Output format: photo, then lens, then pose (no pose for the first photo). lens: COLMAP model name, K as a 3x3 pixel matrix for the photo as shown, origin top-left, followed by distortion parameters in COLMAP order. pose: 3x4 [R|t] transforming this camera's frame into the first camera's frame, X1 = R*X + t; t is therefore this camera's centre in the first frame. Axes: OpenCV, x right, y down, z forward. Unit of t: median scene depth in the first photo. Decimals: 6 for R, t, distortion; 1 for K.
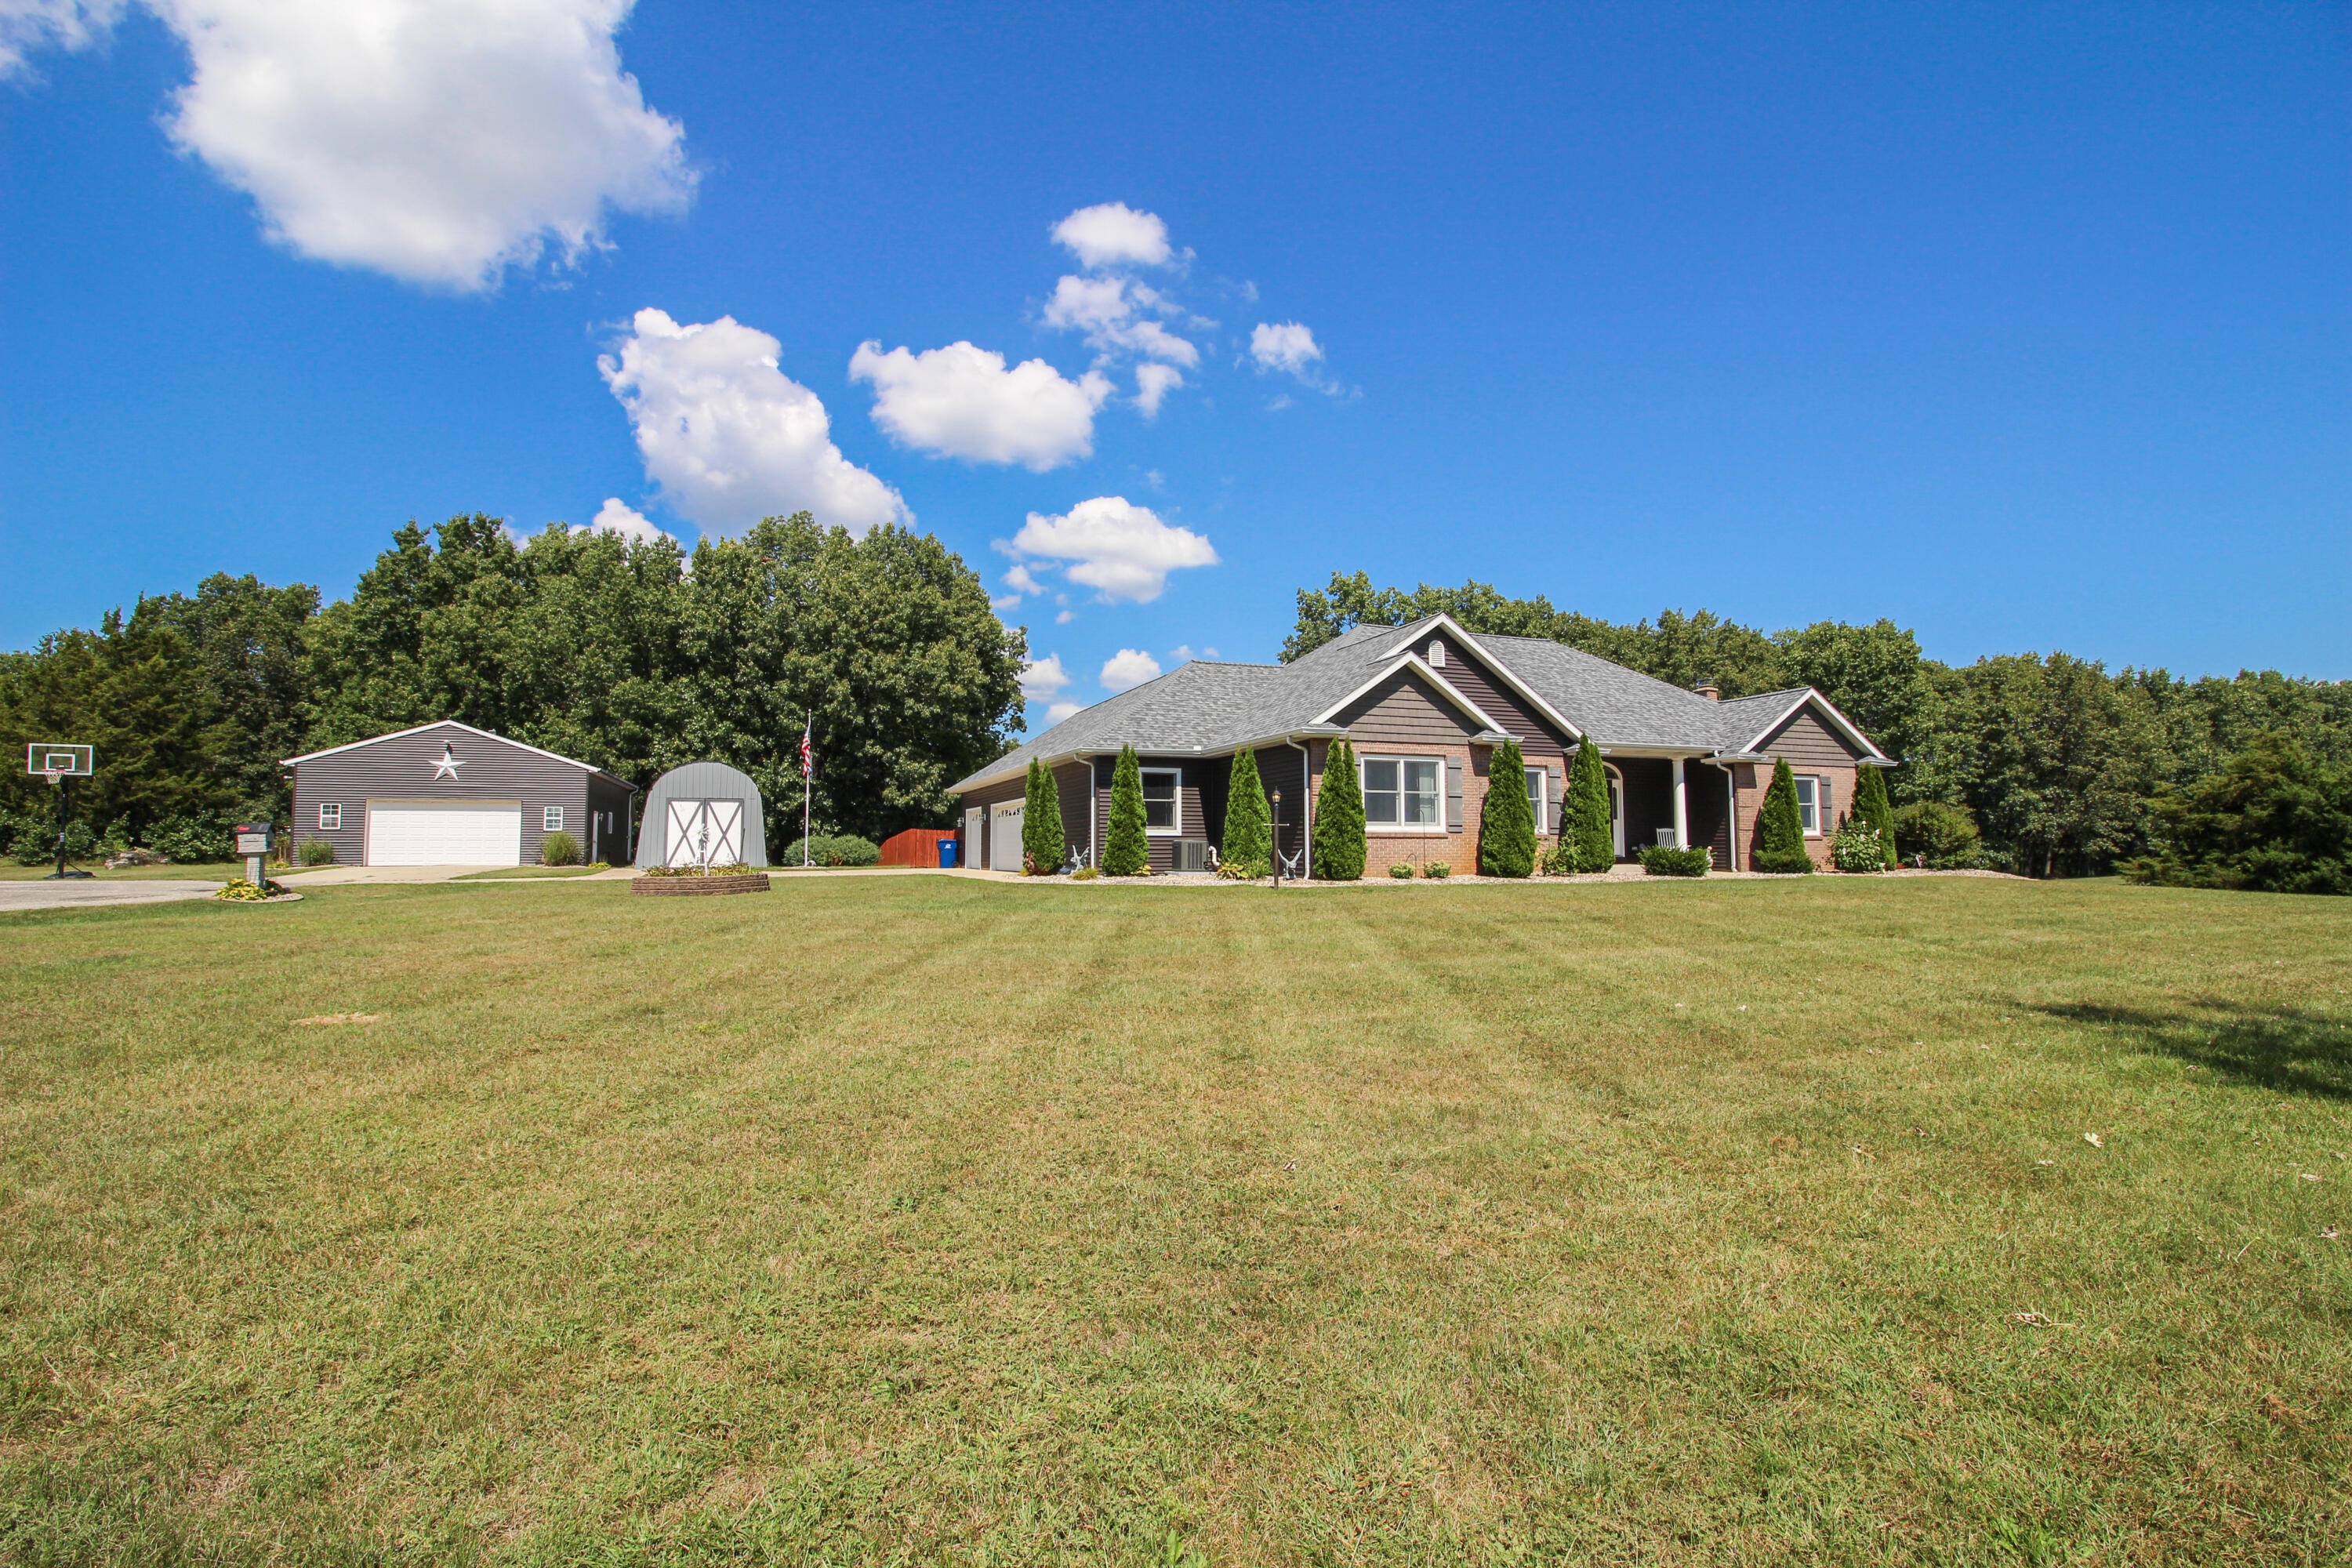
lens RADIAL K [[1117.5, 0, 1185.8], [0, 1117.5, 778.5], [0, 0, 1]] dist [-0.009285, -0.002481]
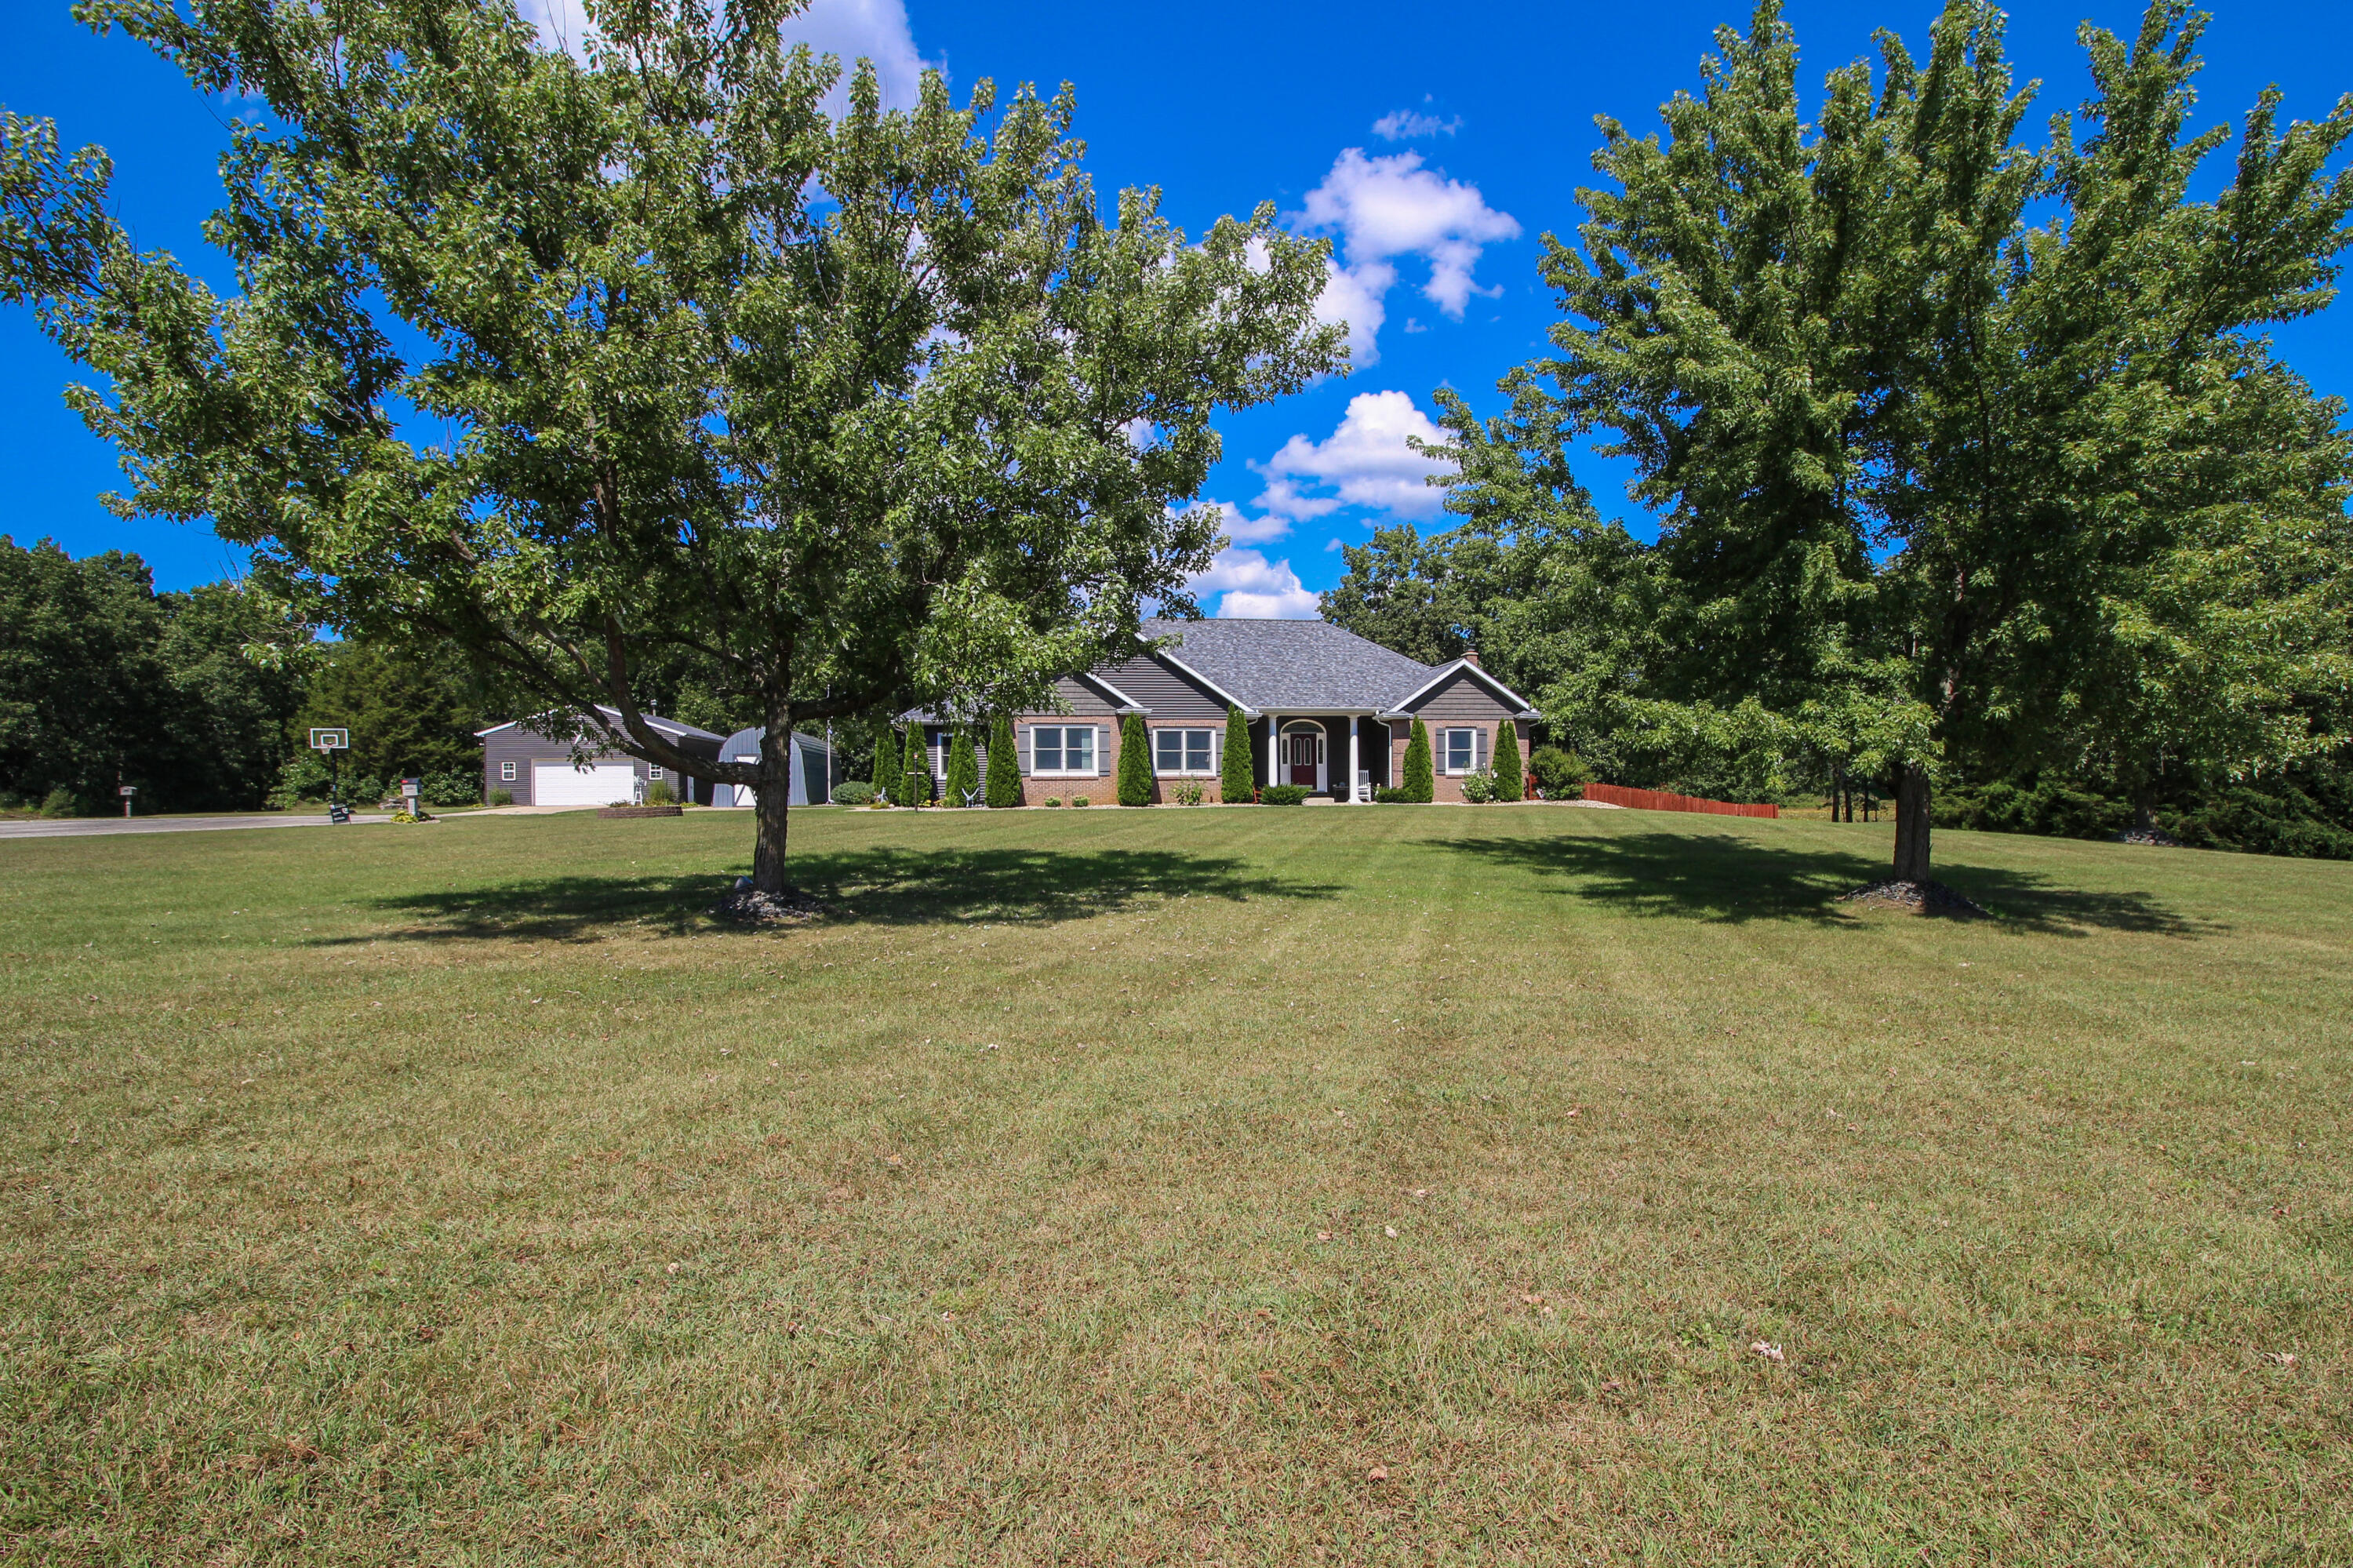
lens RADIAL K [[1215.2, 0, 1208.5], [0, 1215.2, 818.3], [0, 0, 1]] dist [-0.000189, 0.000147]
pose [[0.975898, -0.002524, -0.218210, 0.407032], [0.020927, 0.996407, 0.082066, -0.013693], [0.217219, -0.084654, 0.972445, -0.297936]]
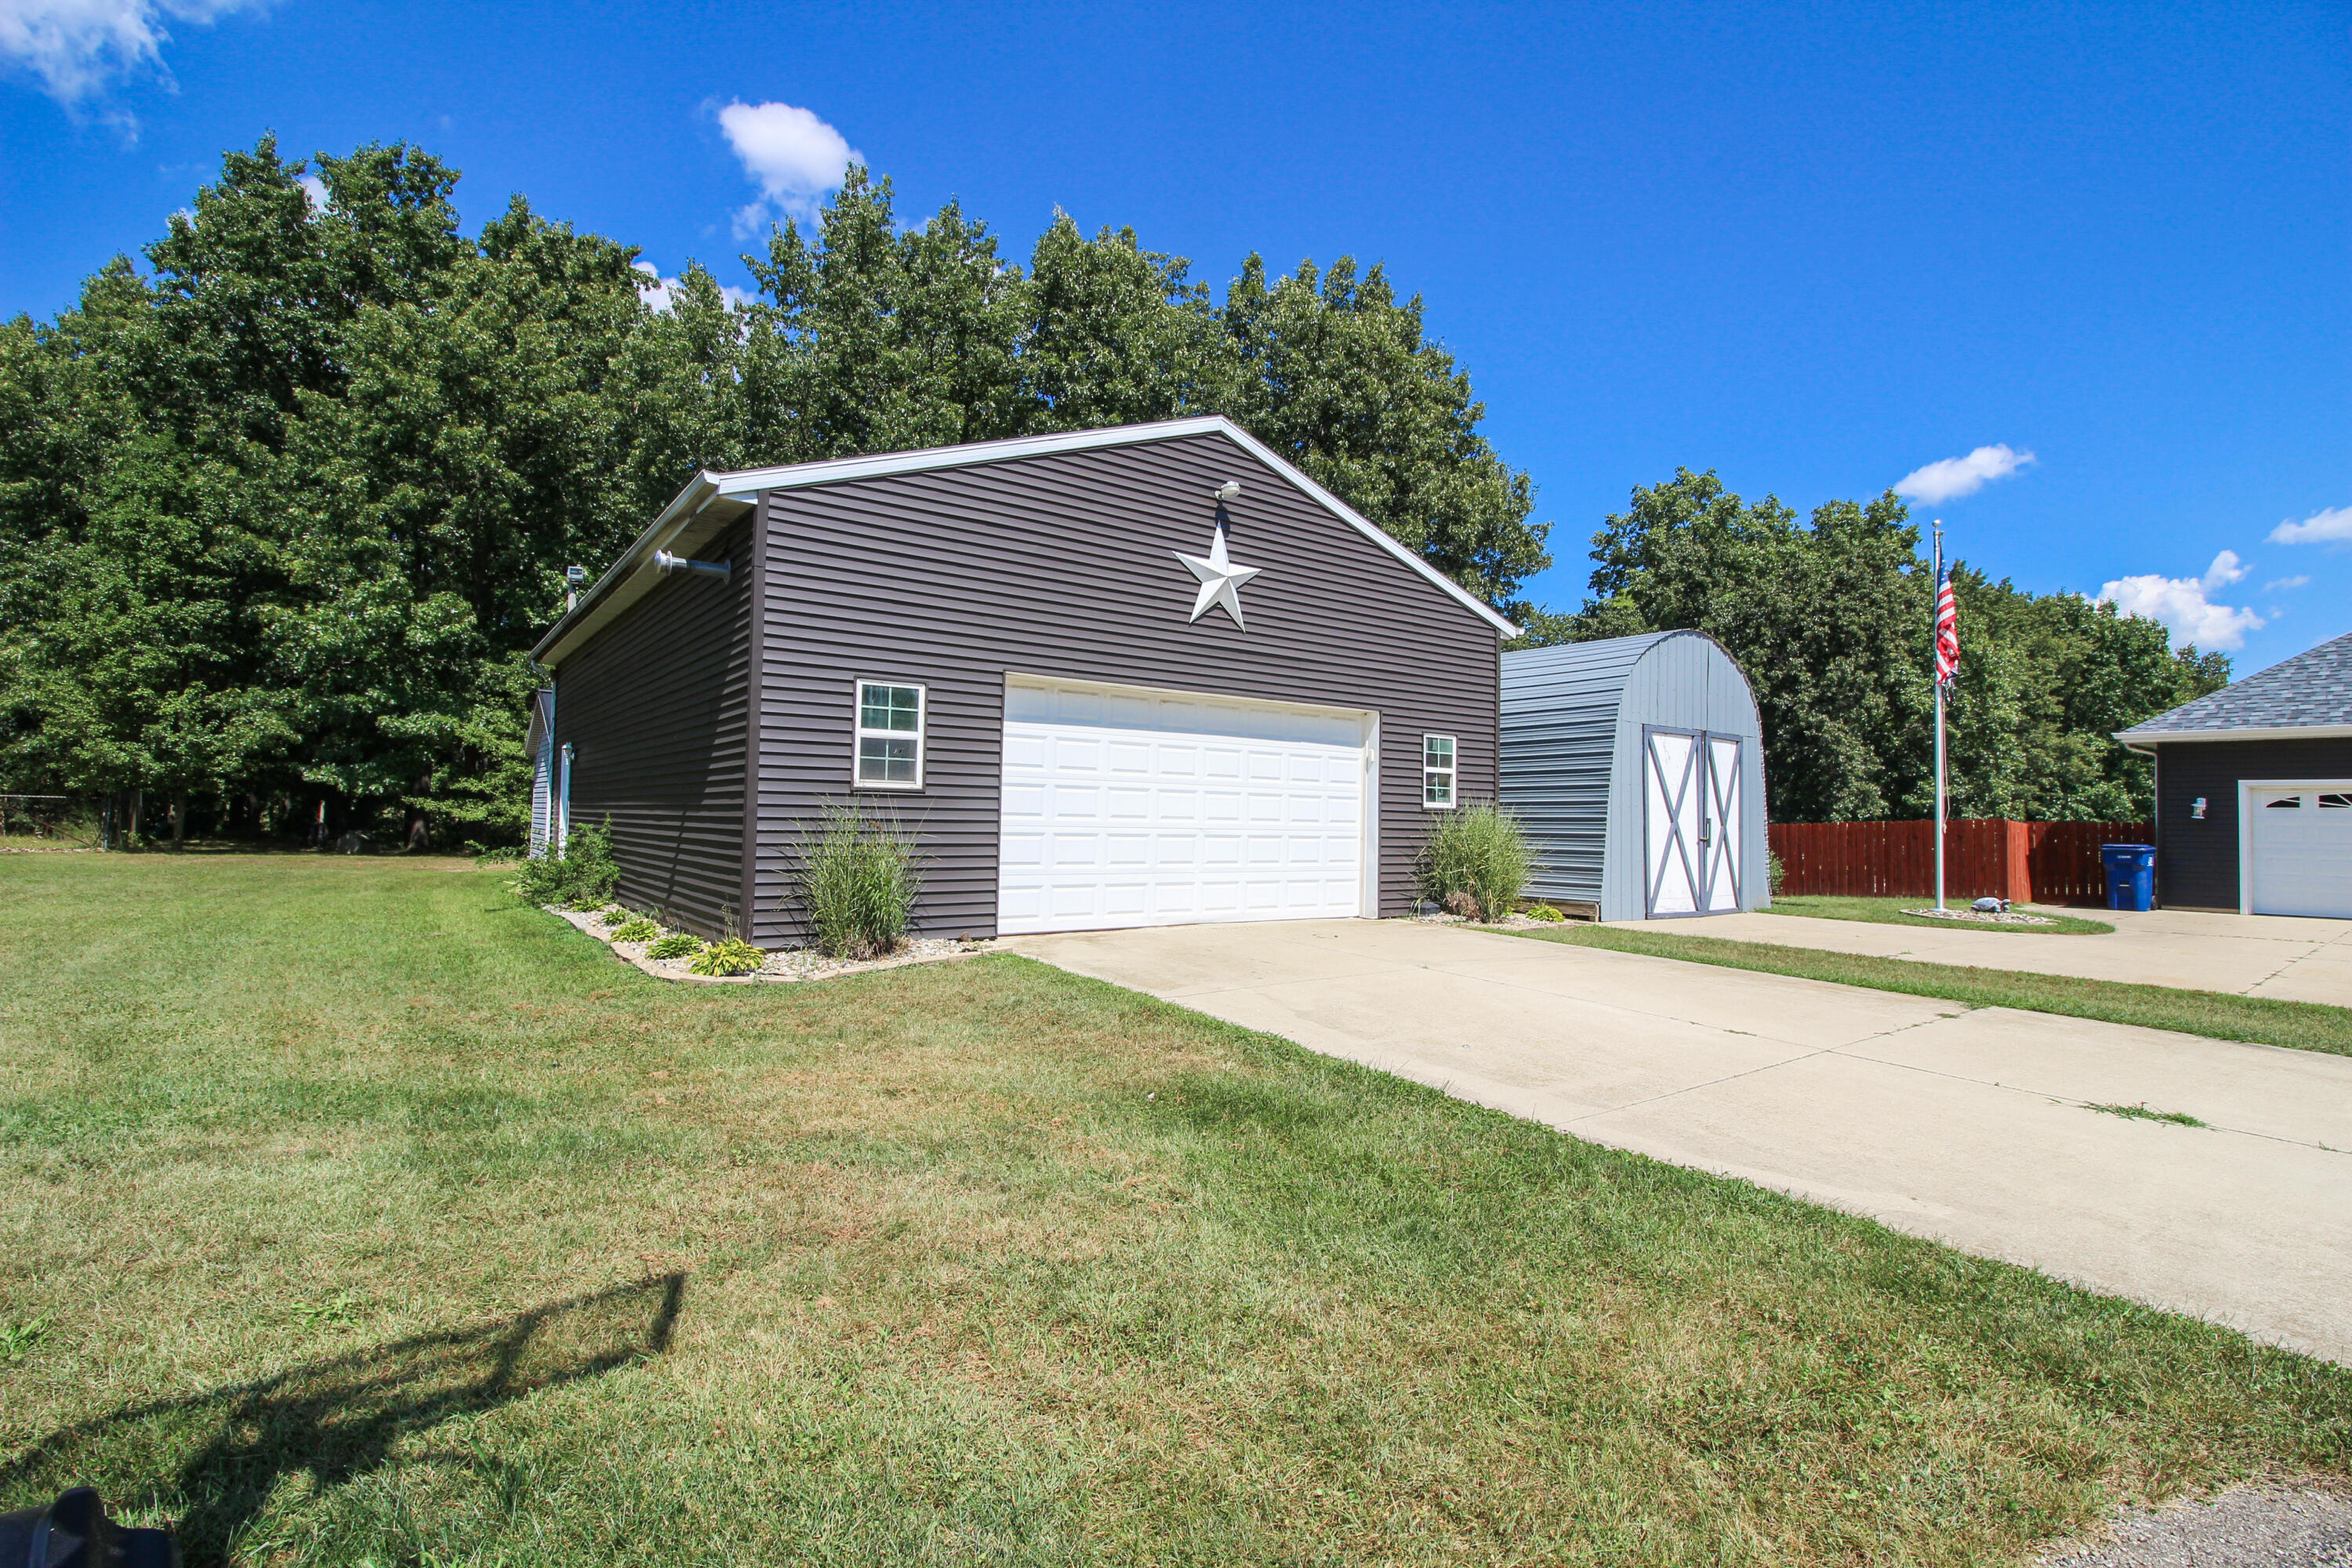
lens RADIAL K [[1100.9, 0, 1172.3], [0, 1100.9, 788.9], [0, 0, 1]] dist [0.001029, -0.011453]
pose [[0.962054, 0.027475, 0.271473, -0.708225], [-0.037788, 0.998746, 0.032832, 0.032448], [-0.270231, -0.041844, 0.961886, 0.690128]]
